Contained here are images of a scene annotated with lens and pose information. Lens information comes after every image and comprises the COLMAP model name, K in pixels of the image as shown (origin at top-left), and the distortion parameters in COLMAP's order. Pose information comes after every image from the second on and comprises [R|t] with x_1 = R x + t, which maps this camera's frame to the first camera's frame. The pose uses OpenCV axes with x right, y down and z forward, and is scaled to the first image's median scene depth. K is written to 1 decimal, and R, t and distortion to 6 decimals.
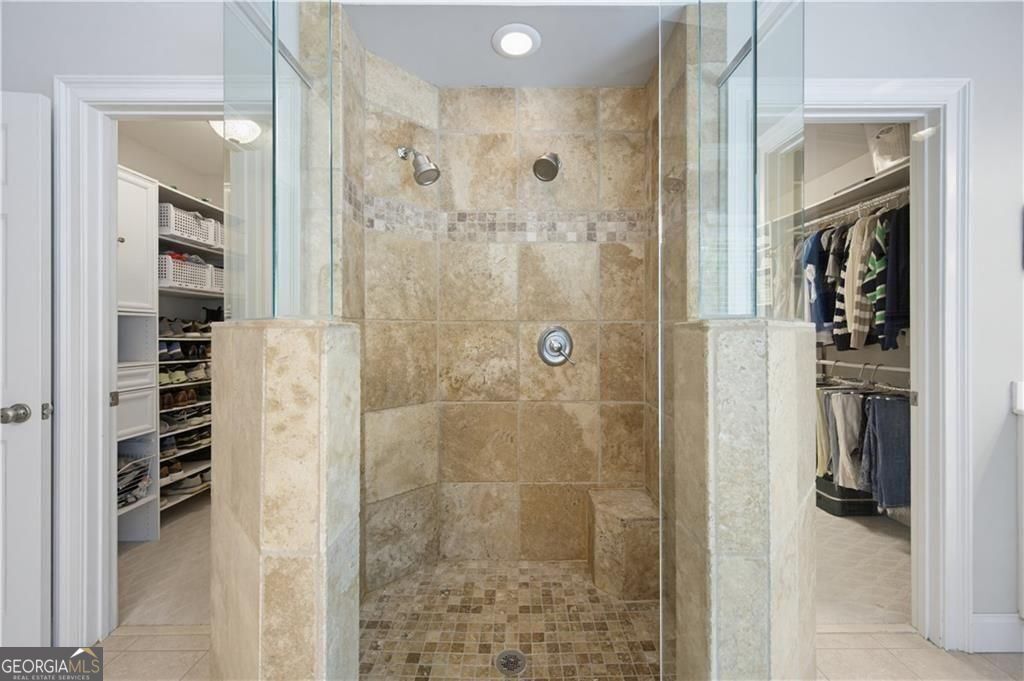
lens RADIAL K [[405.9, 0, 518.5], [0, 405.9, 333.2], [0, 0, 1]] dist [0.004293, -0.000031]
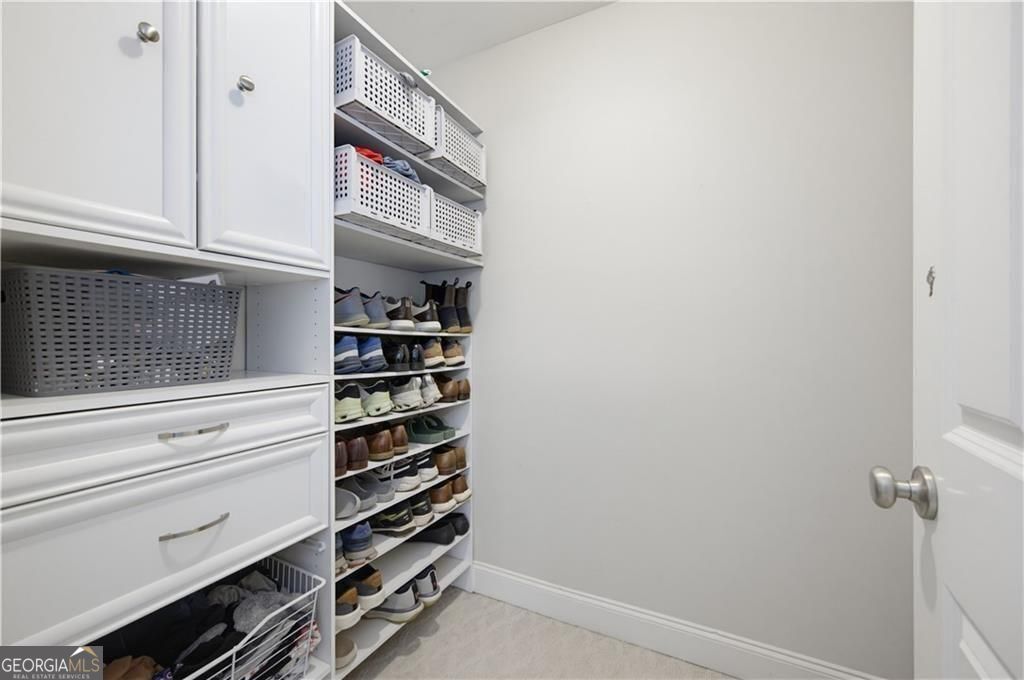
lens RADIAL K [[405.9, 0, 518.5], [0, 405.9, 332.7], [0, 0, 1]] dist [0.004293, -0.000031]
pose [[0.892025, -0.006144, -0.451945, -0.436844], [0.001821, 0.999948, -0.010000, 0.021742], [0.451983, 0.008097, 0.891990, 0.614127]]
